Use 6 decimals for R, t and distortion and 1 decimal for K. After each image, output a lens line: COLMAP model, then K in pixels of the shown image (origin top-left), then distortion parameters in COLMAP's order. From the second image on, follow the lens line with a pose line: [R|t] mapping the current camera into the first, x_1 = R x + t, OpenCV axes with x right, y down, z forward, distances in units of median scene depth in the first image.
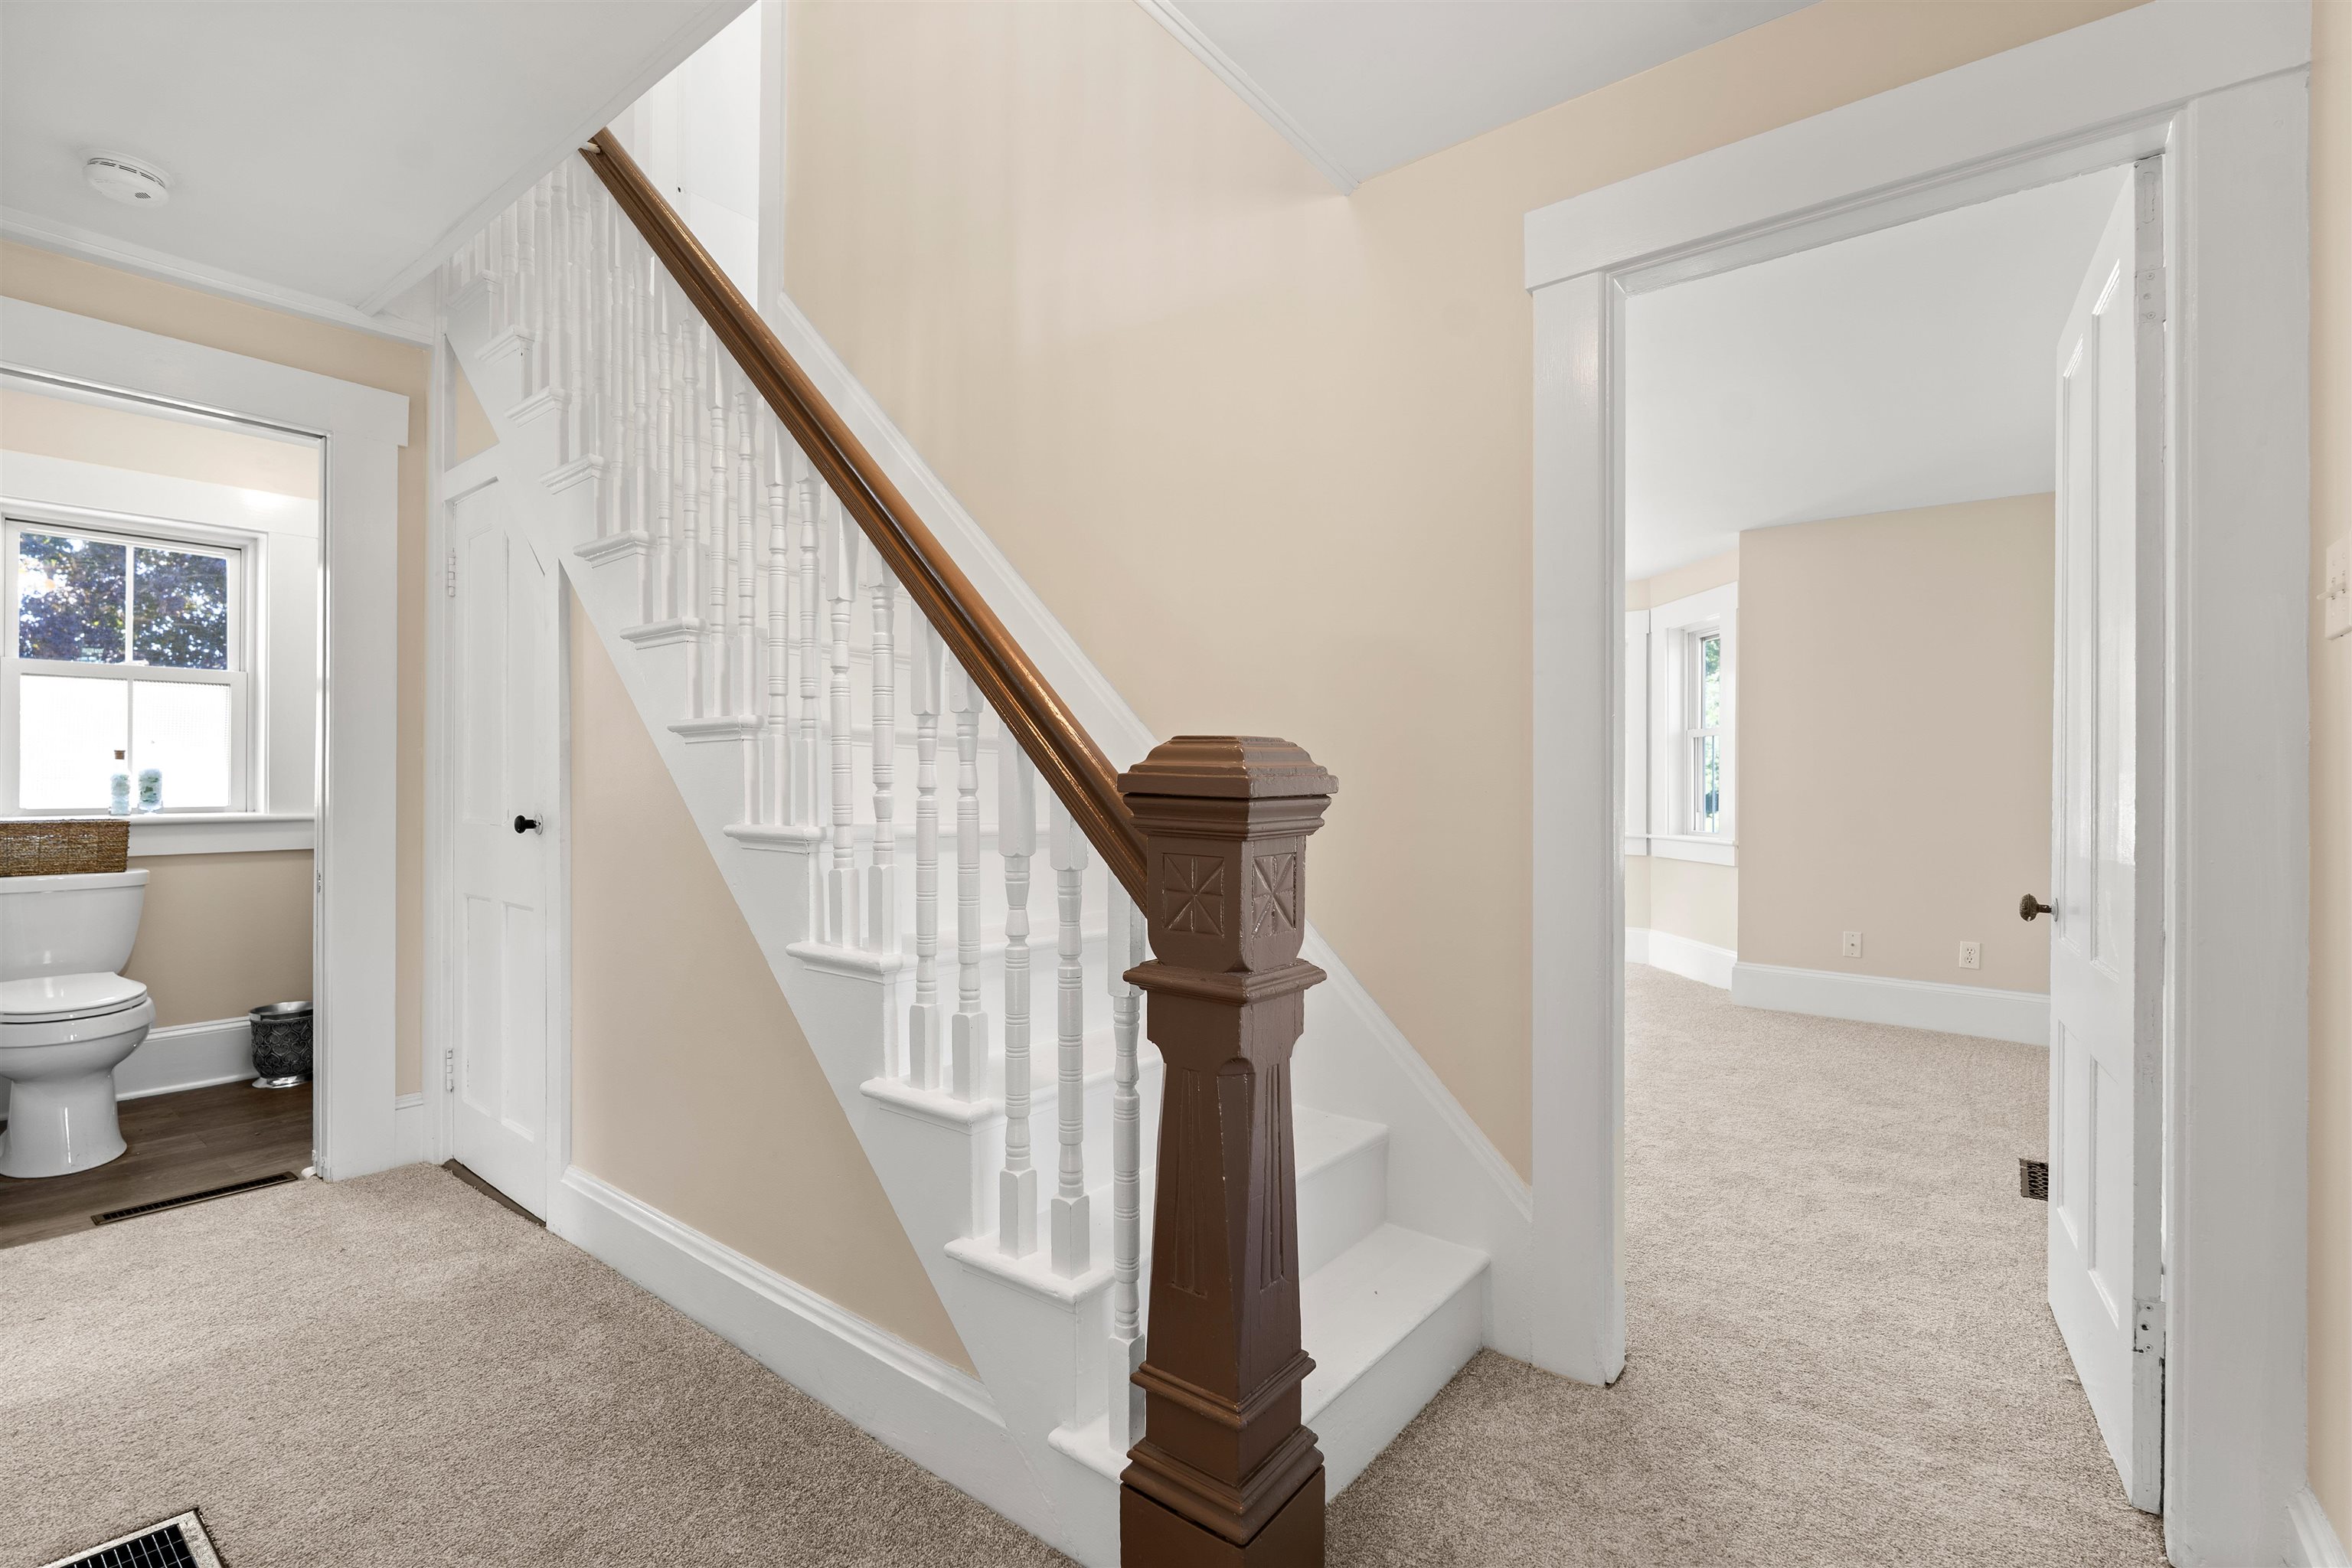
lens RADIAL K [[1052.9, 0, 1179.2], [0, 1052.9, 767.8], [0, 0, 1]] dist [-0.002945, -0.000425]
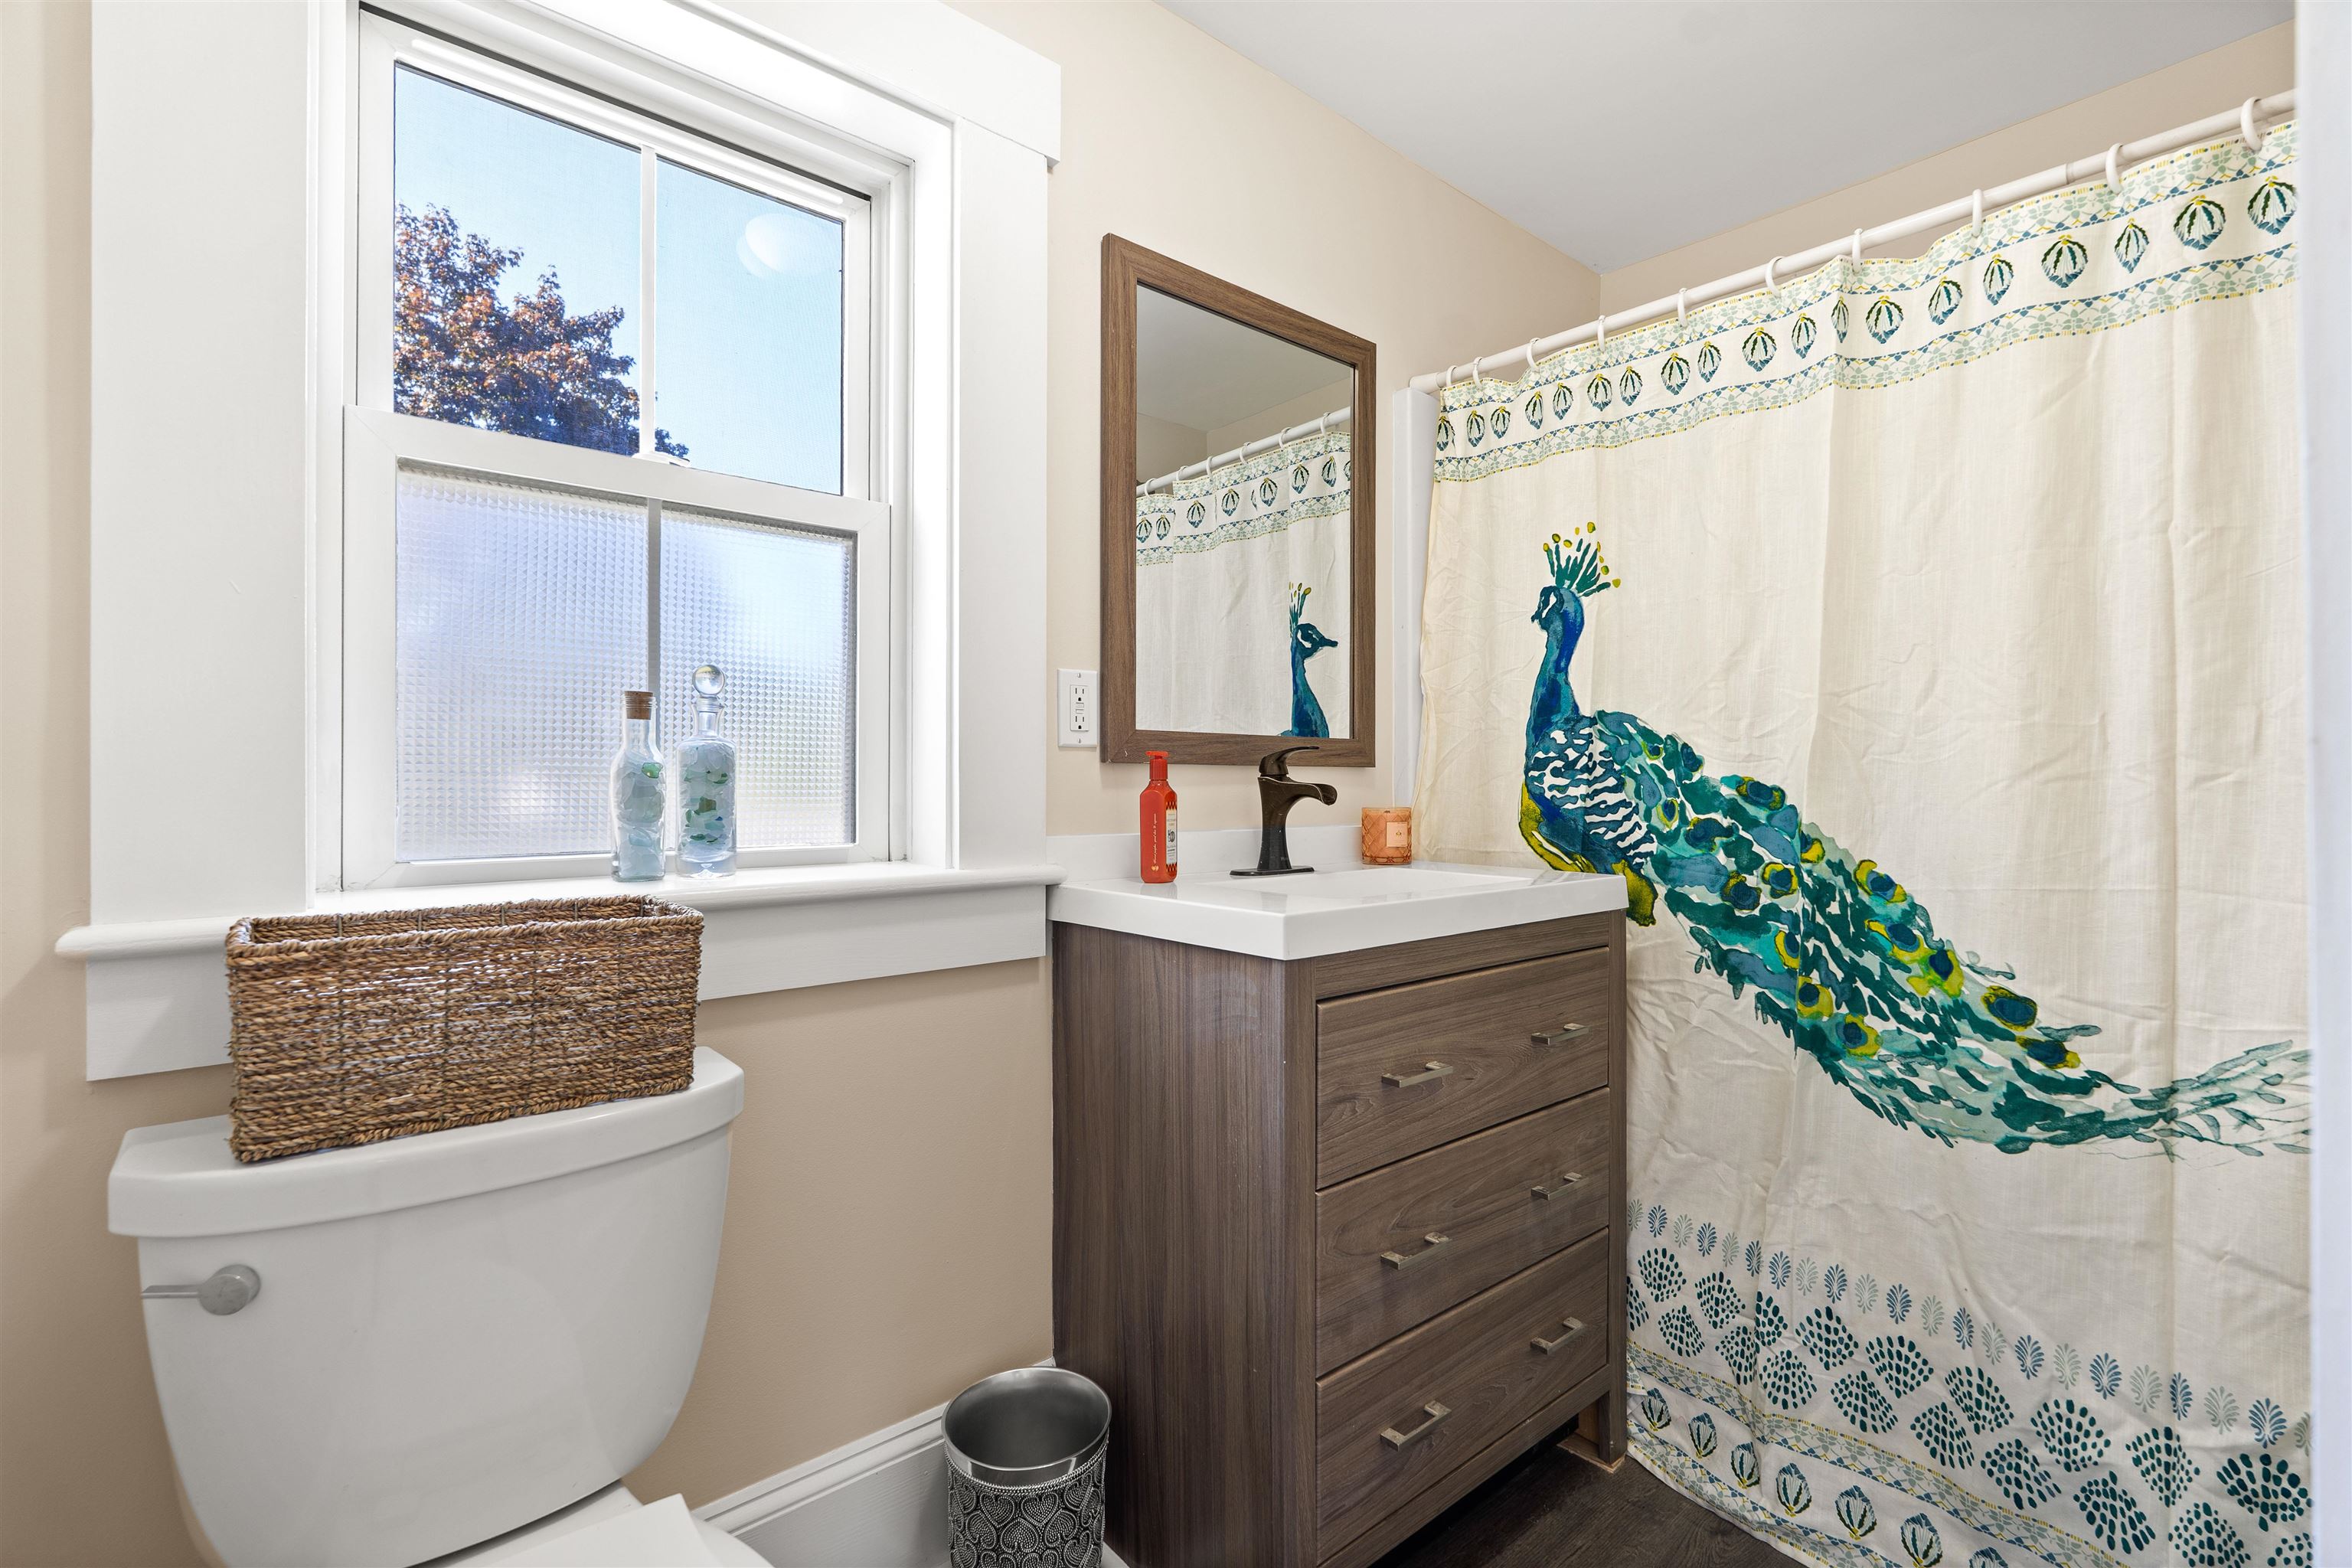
lens RADIAL K [[1052.9, 0, 1190.9], [0, 1052.9, 782.8], [0, 0, 1]] dist [-0.002945, -0.000425]
pose [[0.979977, 0.003558, -0.199078, -0.764734], [-0.002848, 0.999989, 0.003853, 0.011360], [0.199089, -0.003208, 0.979976, 0.699377]]
